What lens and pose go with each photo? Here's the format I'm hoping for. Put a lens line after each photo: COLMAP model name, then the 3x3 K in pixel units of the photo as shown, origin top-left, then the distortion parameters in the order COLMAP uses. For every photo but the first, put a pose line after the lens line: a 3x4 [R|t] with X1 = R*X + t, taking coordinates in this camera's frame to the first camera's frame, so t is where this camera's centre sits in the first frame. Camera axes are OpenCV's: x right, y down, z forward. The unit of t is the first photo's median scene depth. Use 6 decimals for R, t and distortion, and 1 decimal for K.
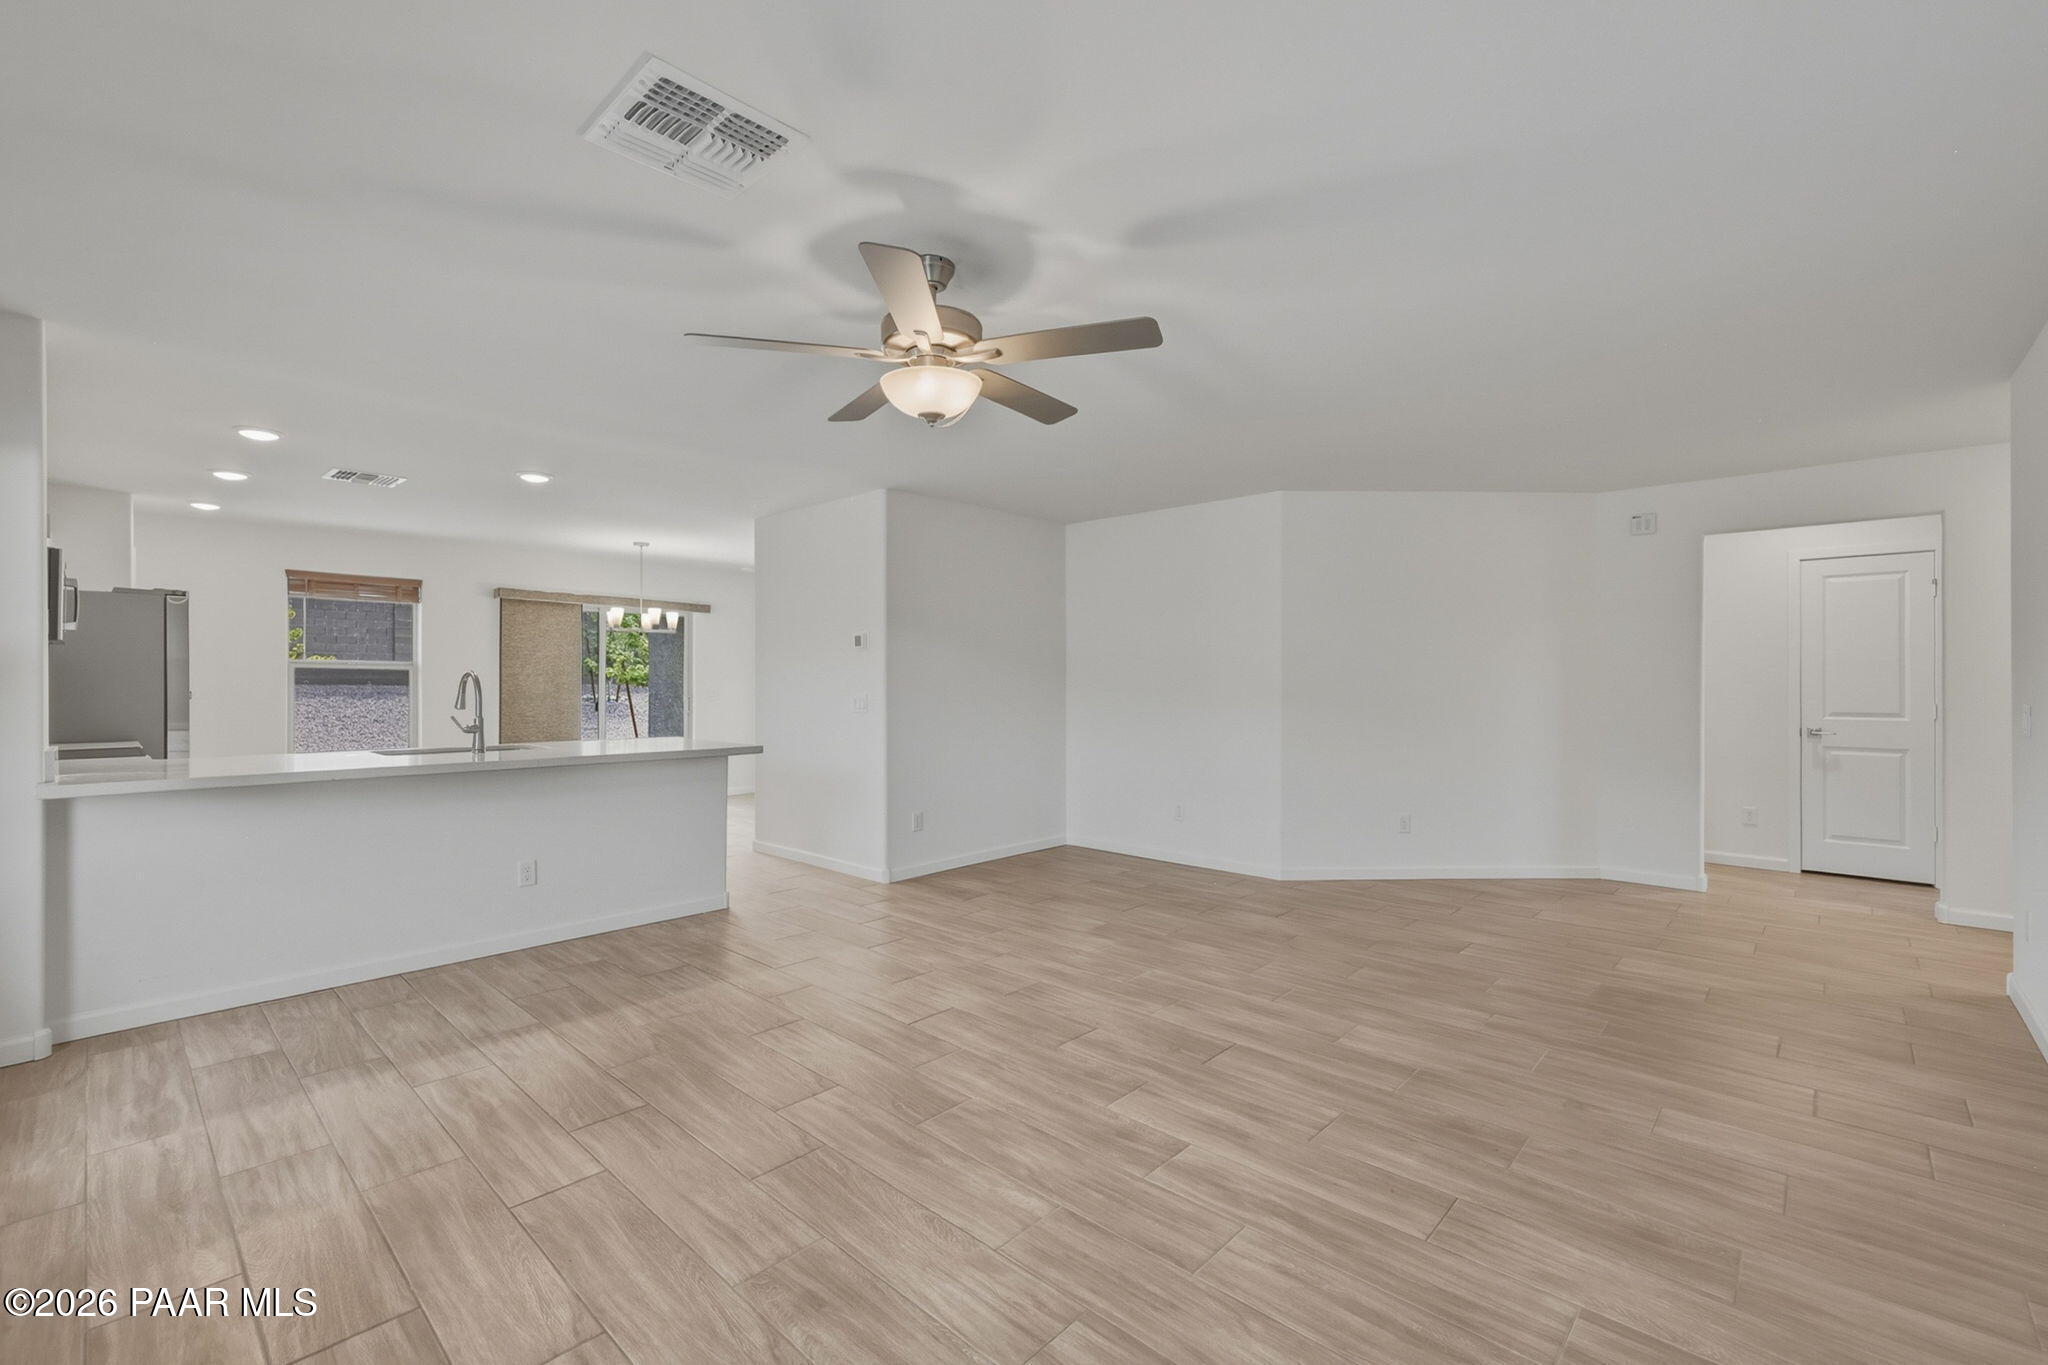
lens RADIAL K [[854.1, 0, 1022.4], [0, 854.1, 689.5], [0, 0, 1]] dist [-0.000018, 0.000543]
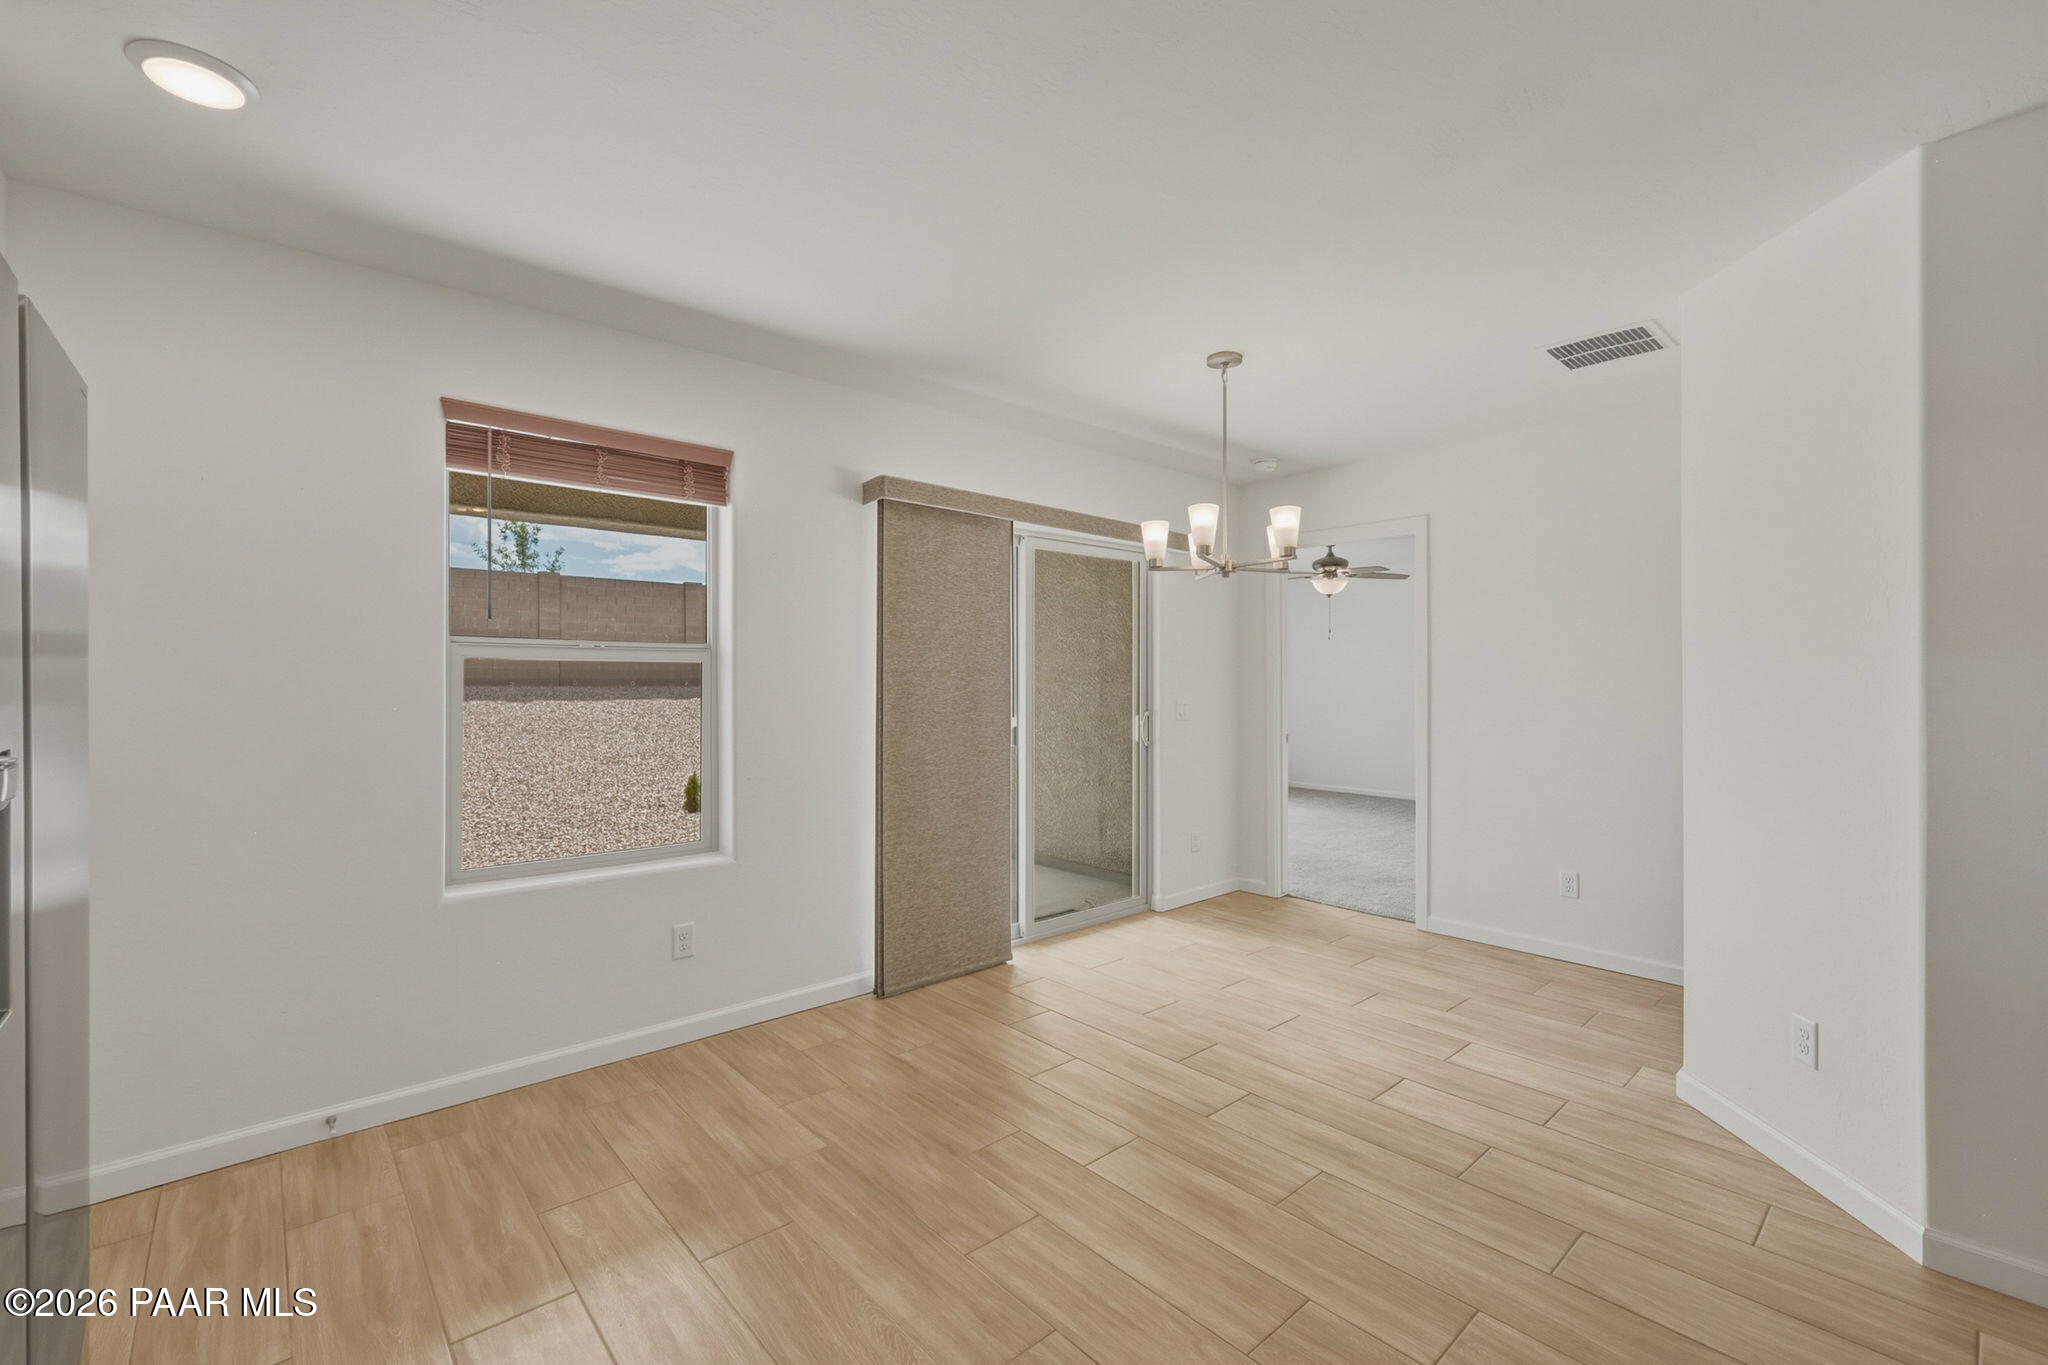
lens RADIAL K [[880.7, 0, 1027.1], [0, 880.7, 686.9], [0, 0, 1]] dist [-0.008384, -0.000893]
pose [[0.994299, -0.003702, -0.106561, -0.486891], [0.003855, 0.999992, 0.001229, -0.010527], [0.106556, -0.001633, 0.994305, 0.554096]]
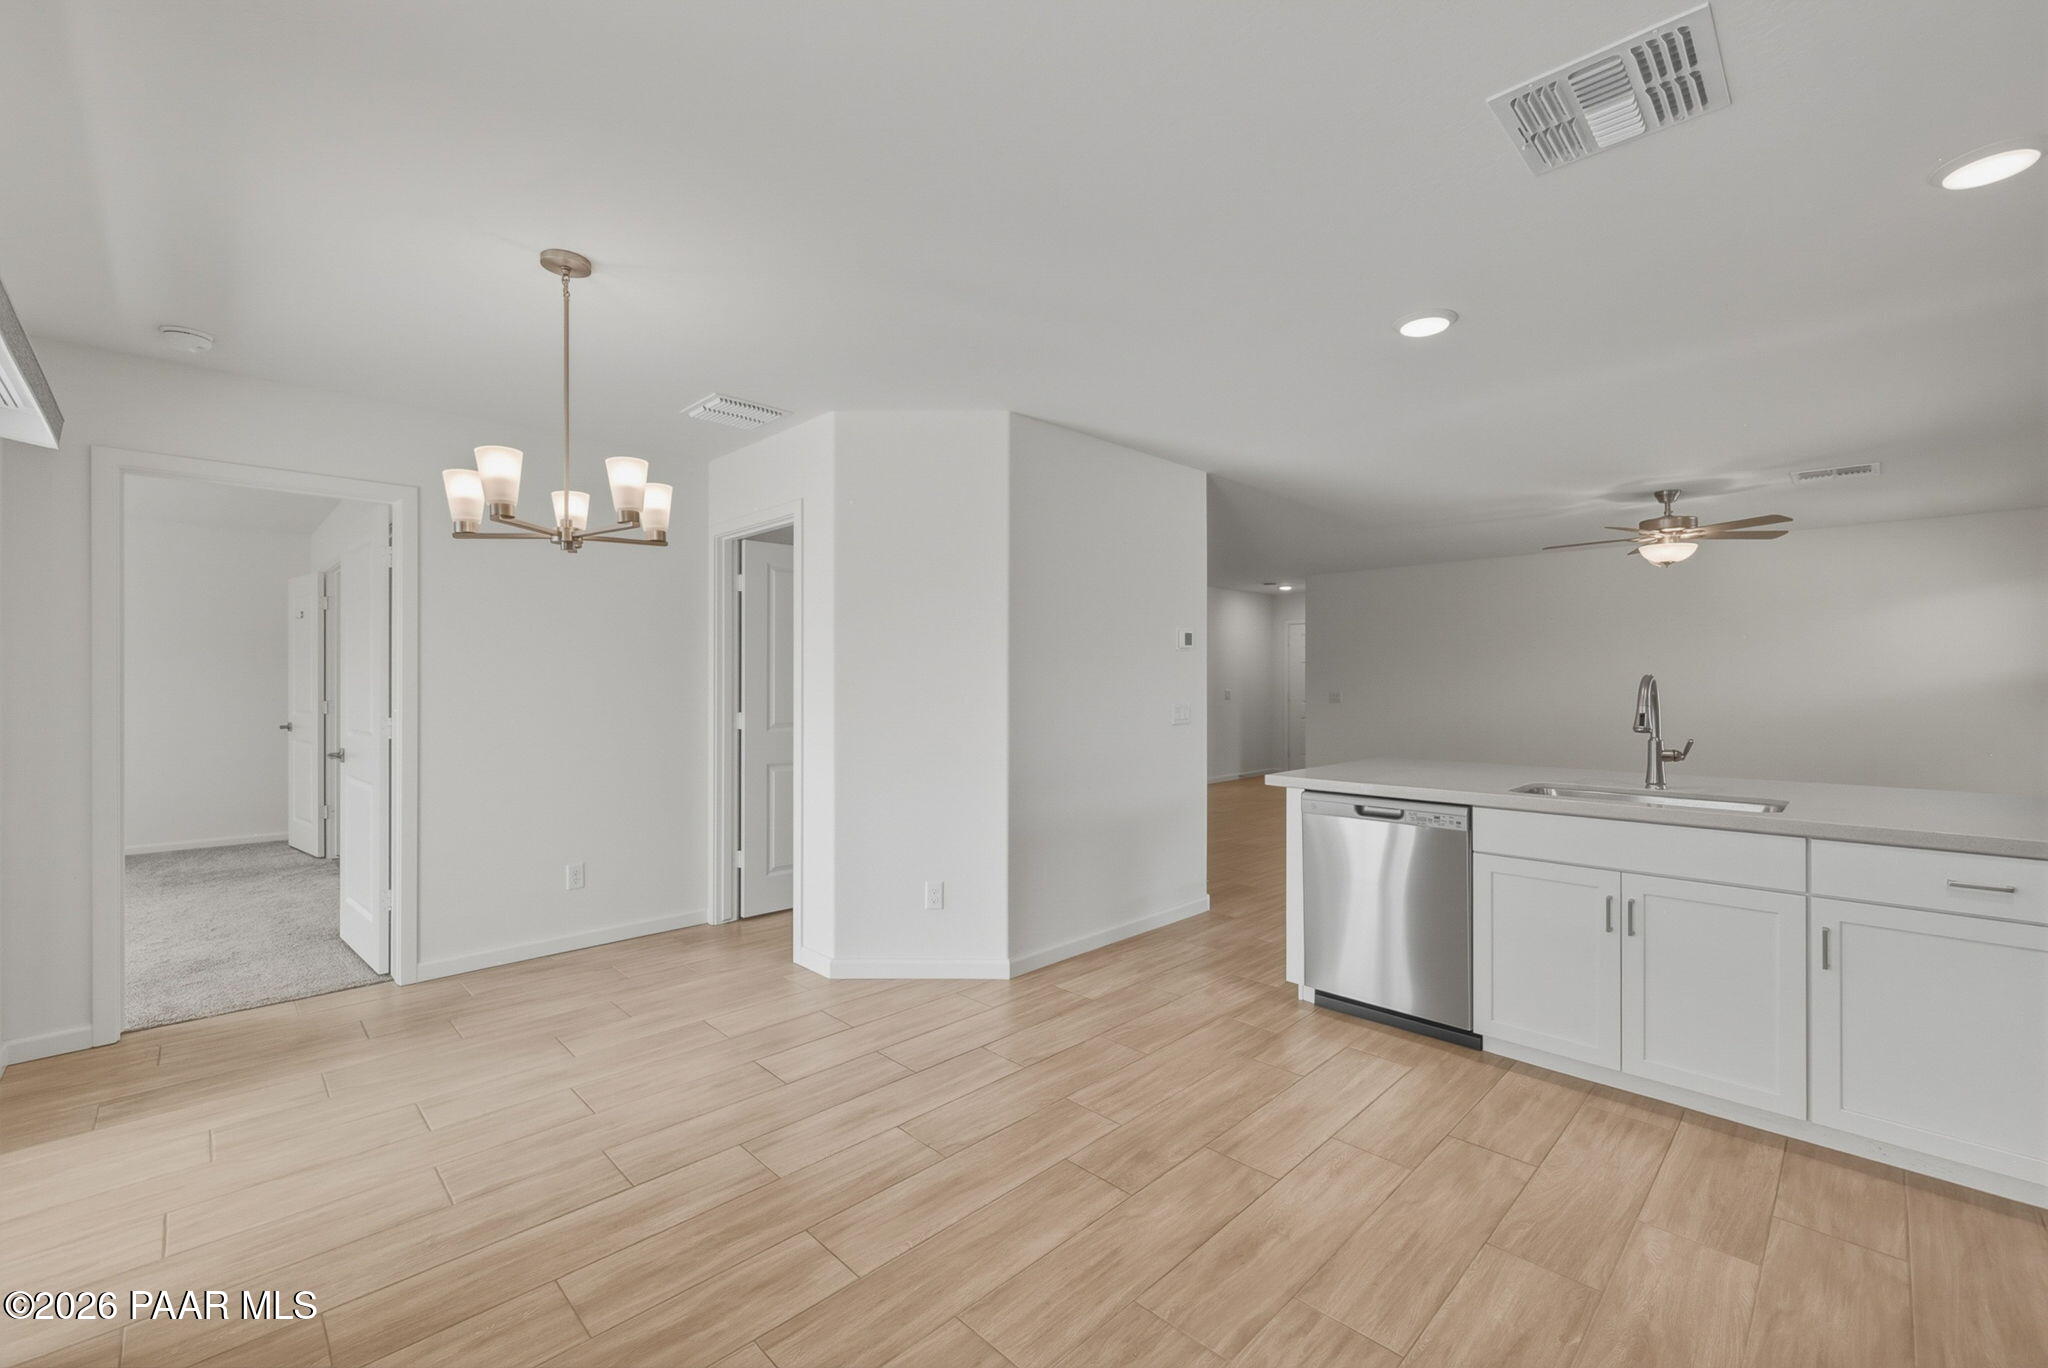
lens RADIAL K [[854.1, 0, 1015.3], [0, 854.1, 678.9], [0, 0, 1]] dist [-0.000018, 0.000543]
pose [[0.050236, -0.002178, 0.998735, -0.765754], [0.007928, 0.999967, 0.001782, -0.013593], [-0.998706, 0.007829, 0.050251, 0.827771]]
